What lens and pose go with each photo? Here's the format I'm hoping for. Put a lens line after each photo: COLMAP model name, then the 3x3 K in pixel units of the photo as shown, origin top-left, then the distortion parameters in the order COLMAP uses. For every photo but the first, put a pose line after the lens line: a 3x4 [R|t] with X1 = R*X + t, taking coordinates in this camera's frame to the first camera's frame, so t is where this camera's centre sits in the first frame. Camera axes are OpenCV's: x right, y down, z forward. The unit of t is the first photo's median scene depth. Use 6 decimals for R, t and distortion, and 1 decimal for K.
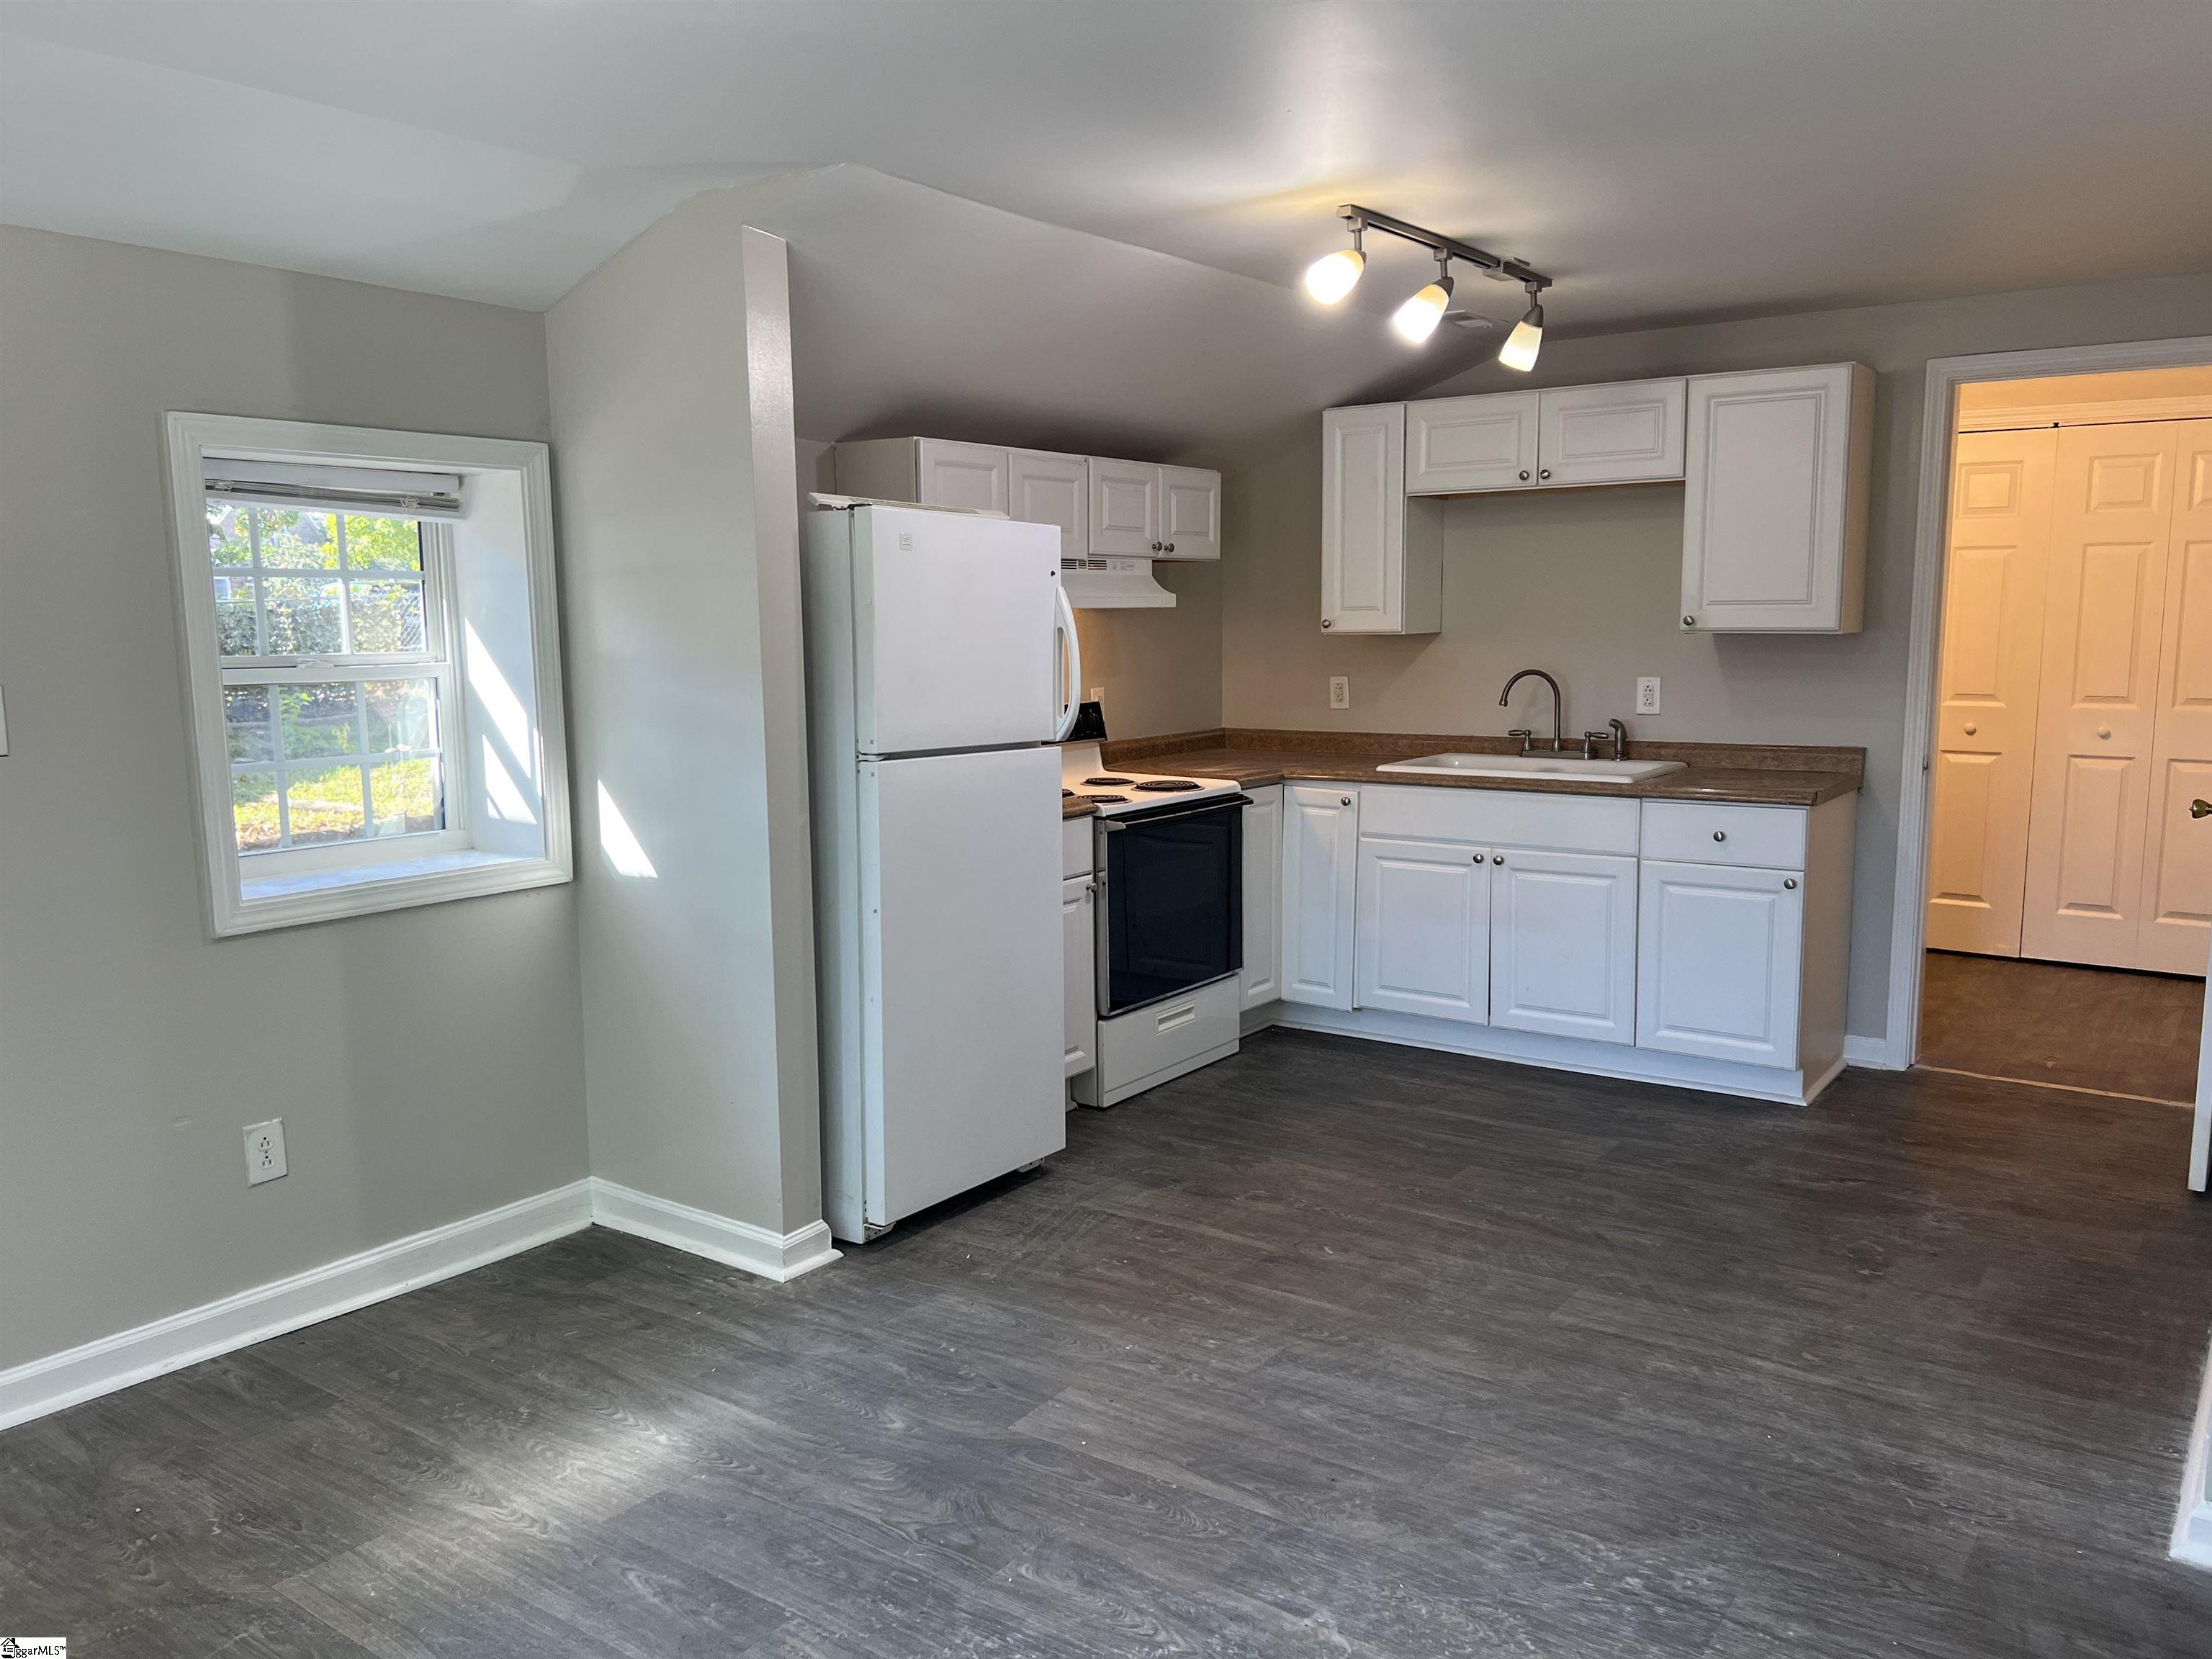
lens RADIAL K [[1644.0, 0, 1106.0], [0, 1644.0, 829.5], [0, 0, 1]] dist [-0.002402, -0.093656]
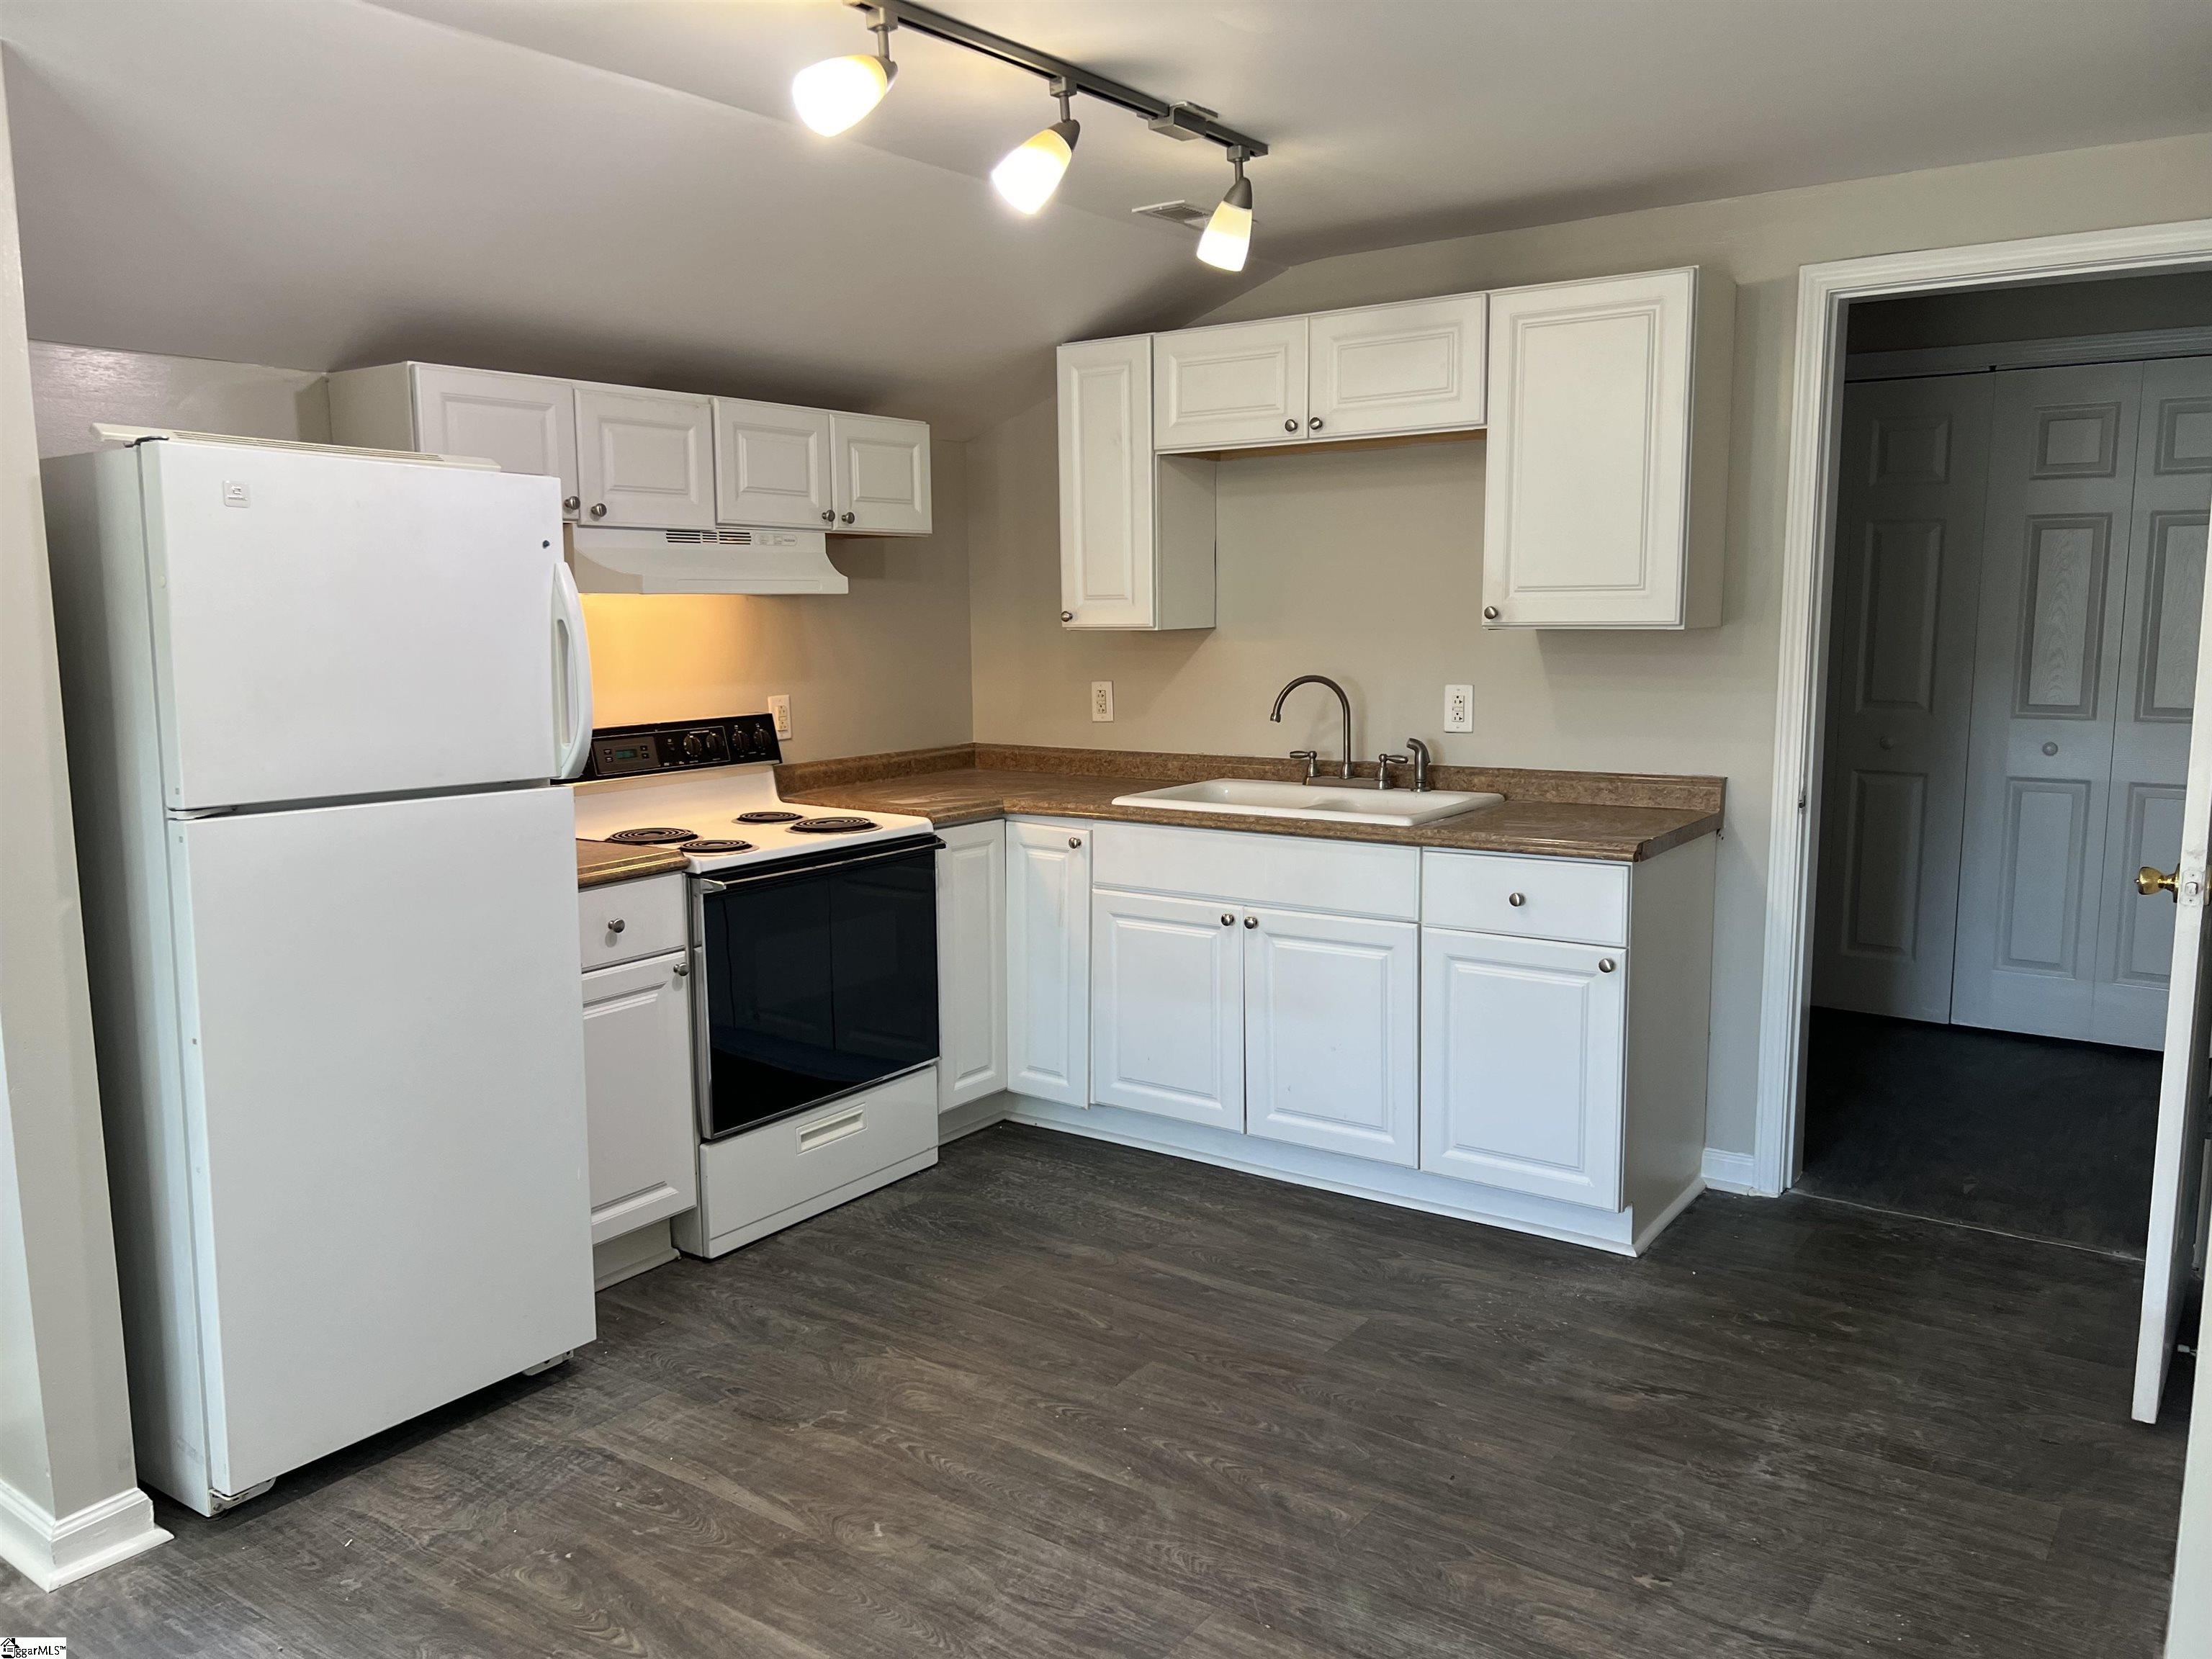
lens RADIAL K [[1696.0, 0, 1106.0], [0, 1696.0, 829.5], [0, 0, 1]] dist [0.032752, -0.109810]
pose [[0.999731, -0.000796, 0.023184, 0.162094], [0.000714, 0.999993, 0.003548, -0.030101], [-0.023186, -0.003531, 0.999725, 0.217240]]
